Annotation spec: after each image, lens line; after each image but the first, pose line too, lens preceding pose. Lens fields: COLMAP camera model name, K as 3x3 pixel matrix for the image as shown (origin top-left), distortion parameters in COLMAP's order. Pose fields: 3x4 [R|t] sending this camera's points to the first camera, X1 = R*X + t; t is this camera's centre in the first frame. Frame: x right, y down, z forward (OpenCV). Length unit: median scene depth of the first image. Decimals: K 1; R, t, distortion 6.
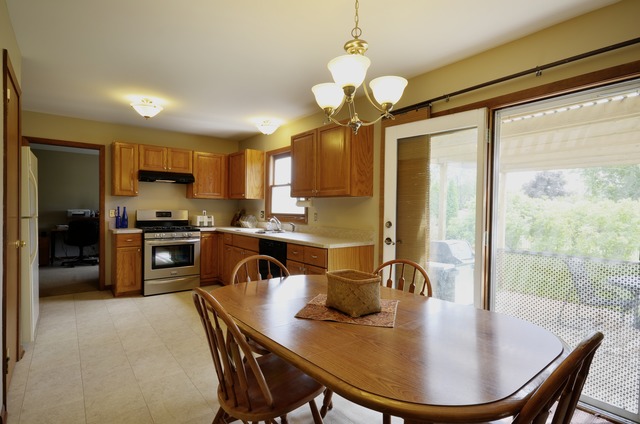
lens RADIAL K [[328.9, 0, 315.5], [0, 328.9, 212.5], [0, 0, 1]] dist [0.016853, 0.000270]
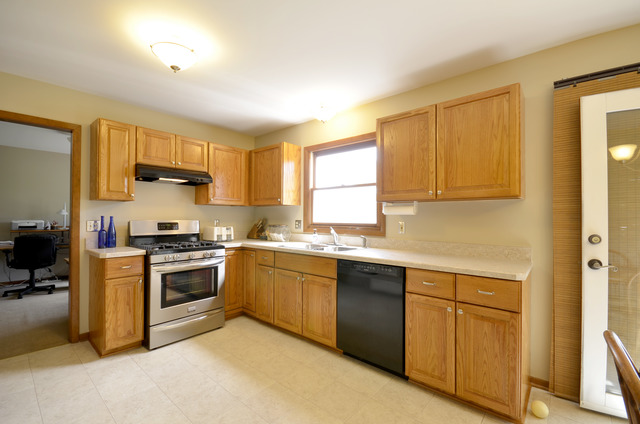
lens RADIAL K [[281.1, 0, 320.0], [0, 281.1, 212.0], [0, 0, 1]] dist [0.001936, -0.009412]
pose [[0.978984, -0.005207, 0.203870, -0.267695], [0.010799, 0.999595, -0.026327, -0.006047], [-0.203650, 0.027976, 0.978644, 0.335211]]
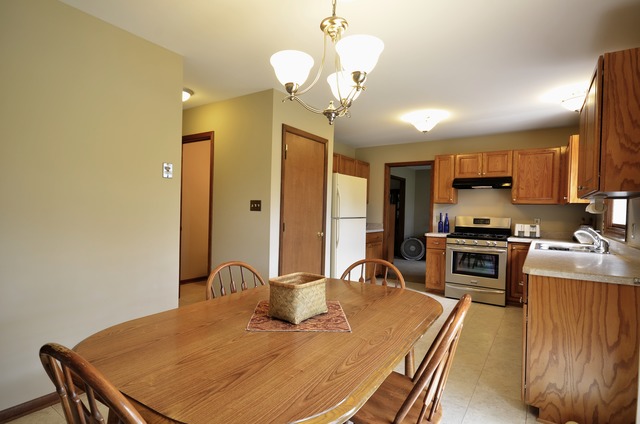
lens RADIAL K [[328.9, 0, 315.5], [0, 328.9, 212.5], [0, 0, 1]] dist [0.016853, 0.000270]
pose [[0.311752, -0.000339, -0.950163, 0.326106], [-0.028482, 0.999547, -0.009701, 0.003098], [0.949736, 0.030087, 0.311602, 0.239677]]
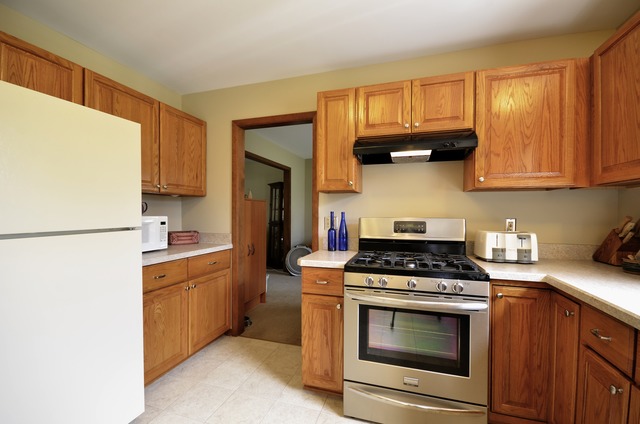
lens RADIAL K [[283.0, 0, 308.8], [0, 283.0, 214.9], [0, 0, 1]] dist [-0.014141, -0.000109]
pose [[0.550463, -0.005332, -0.834843, -0.208678], [-0.003534, 0.999956, -0.008718, -0.008271], [0.834852, 0.007749, 0.550420, 0.681340]]
